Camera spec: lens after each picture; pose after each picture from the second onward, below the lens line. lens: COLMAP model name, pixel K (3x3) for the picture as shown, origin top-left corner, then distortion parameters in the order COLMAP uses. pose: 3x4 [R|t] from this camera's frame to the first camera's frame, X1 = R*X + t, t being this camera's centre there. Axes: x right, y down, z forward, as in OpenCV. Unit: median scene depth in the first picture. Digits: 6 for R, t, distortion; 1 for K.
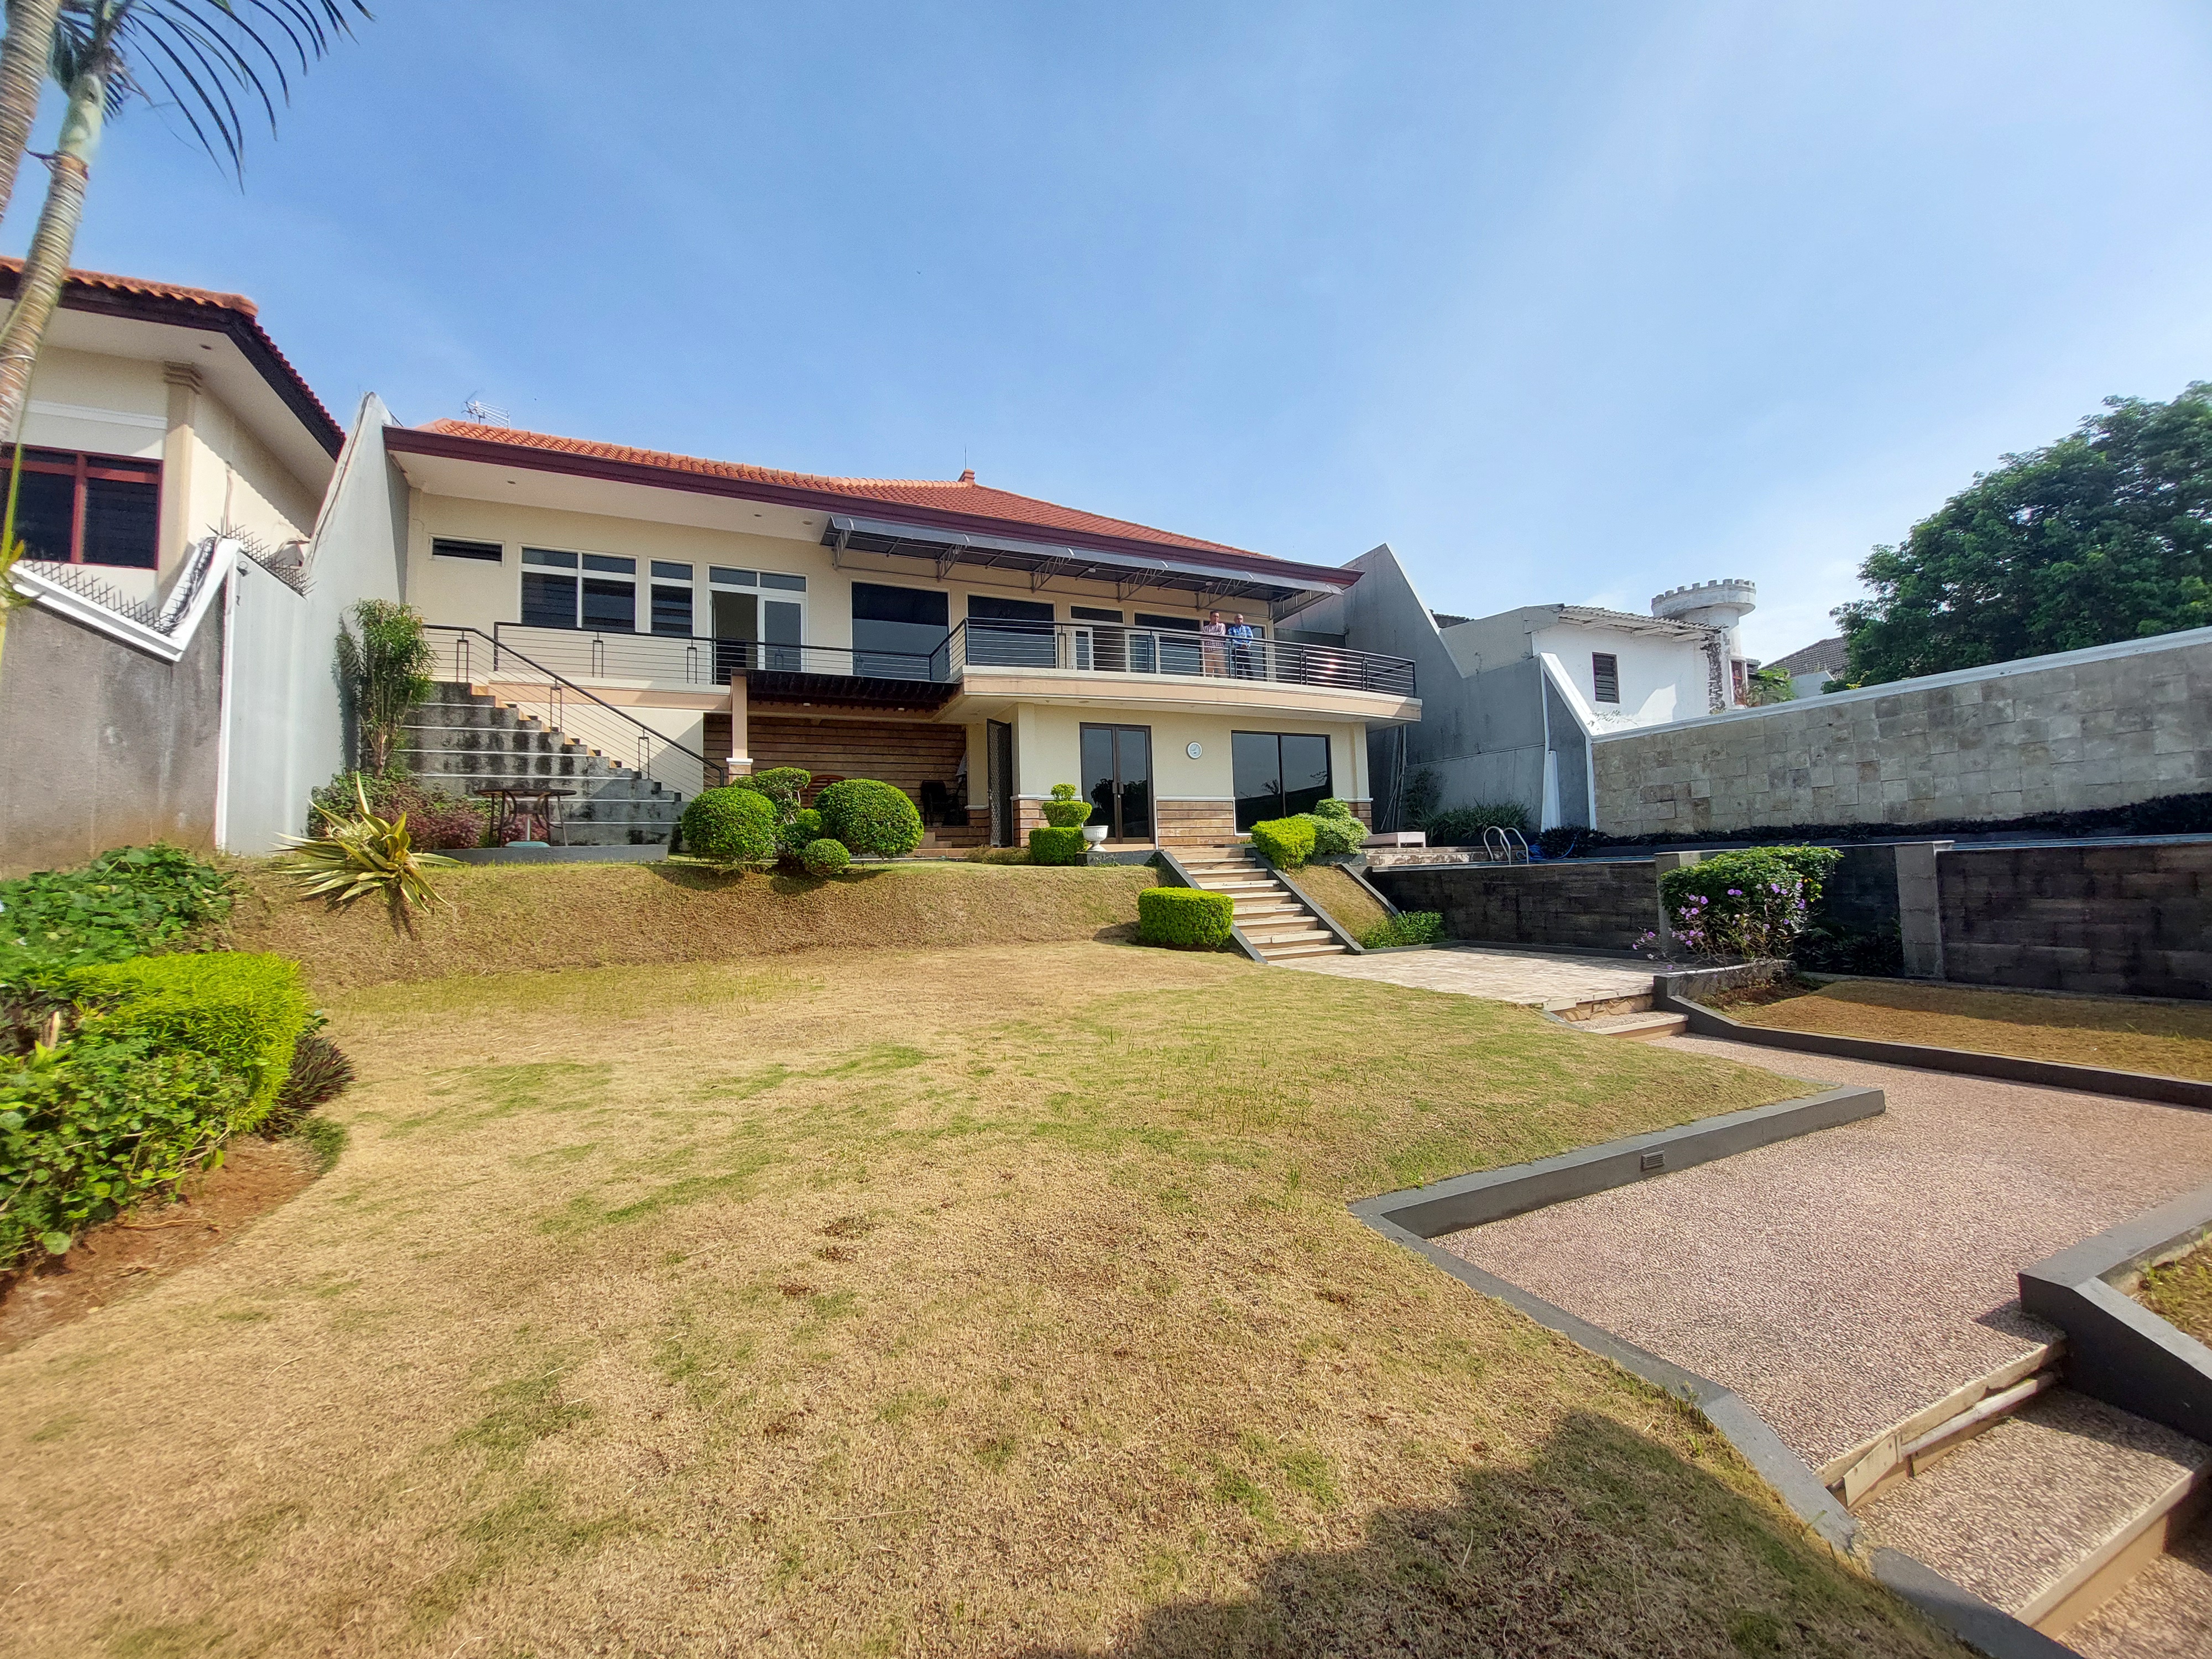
lens RADIAL K [[884.1, 0, 1106.7], [0, 884.1, 823.0], [0, 0, 1]] dist [-0.000917, -0.000094]
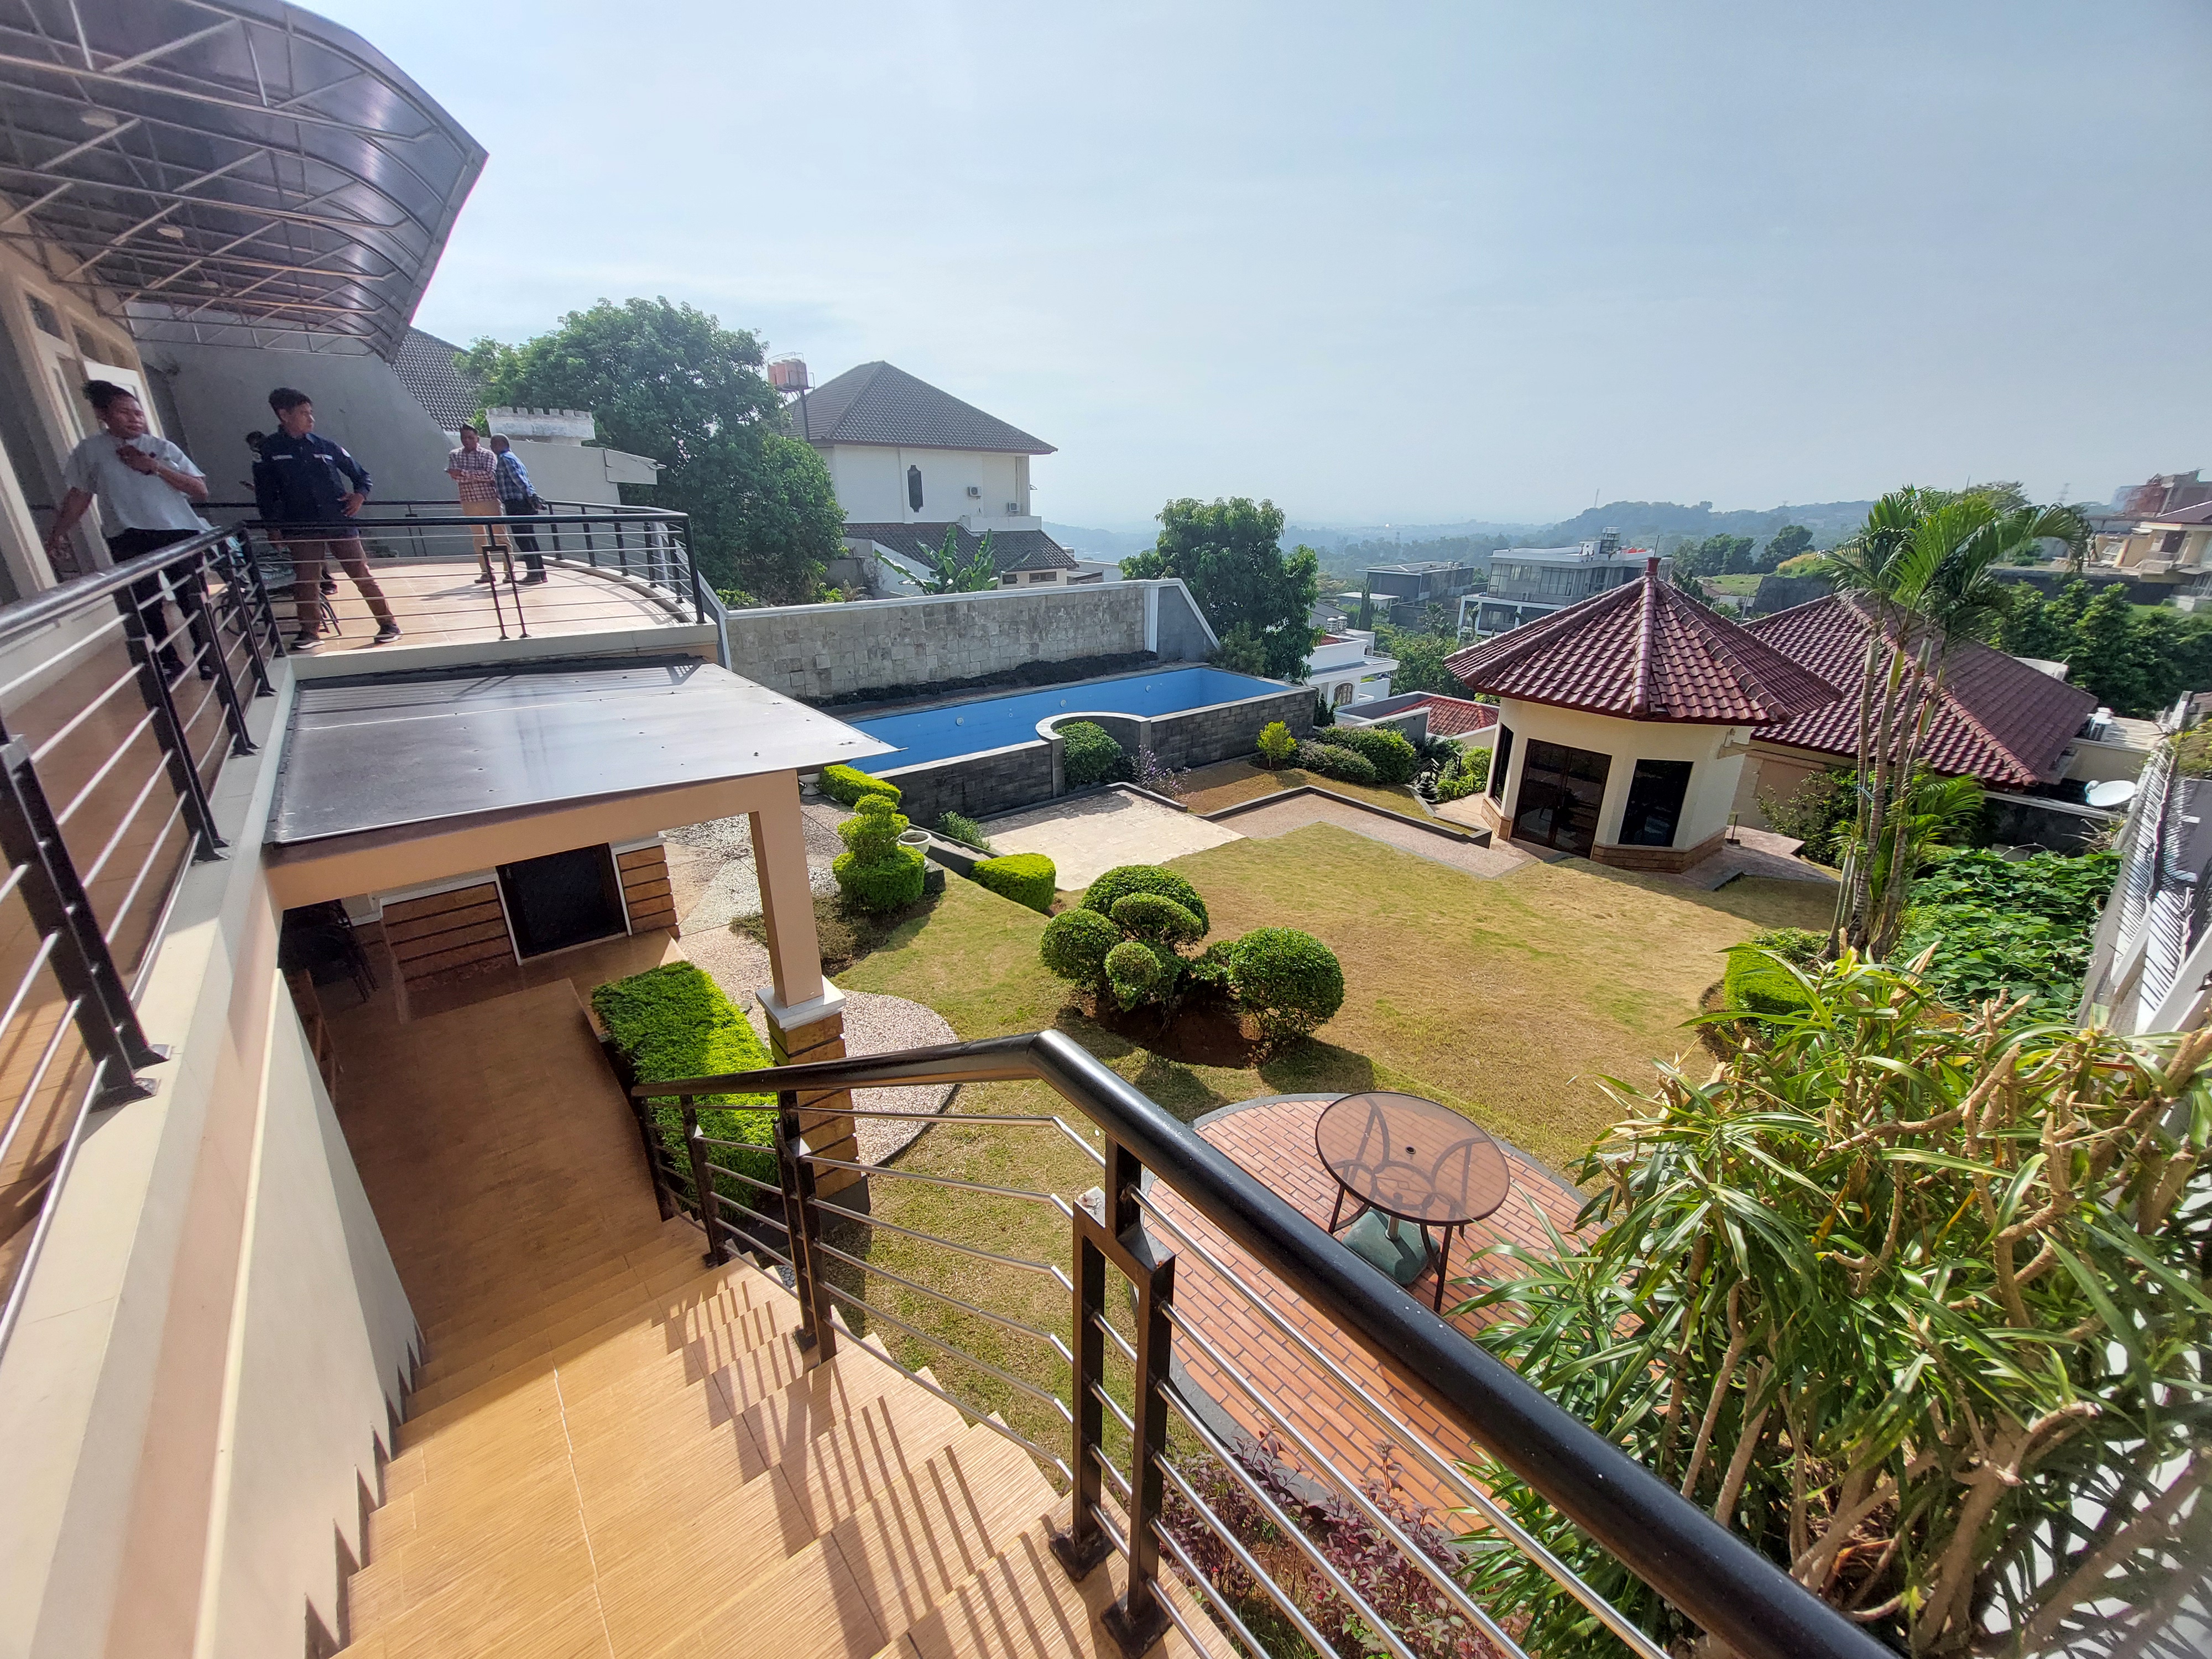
lens RADIAL K [[884.1, 0, 1109.3], [0, 884.1, 816.5], [0, 0, 1]] dist [-0.000917, -0.000094]
pose [[-0.261155, -0.307840, 0.914895, -0.852039], [-0.054779, 0.950985, 0.304346, -0.294485], [-0.963741, 0.029364, -0.265217, 1.158022]]
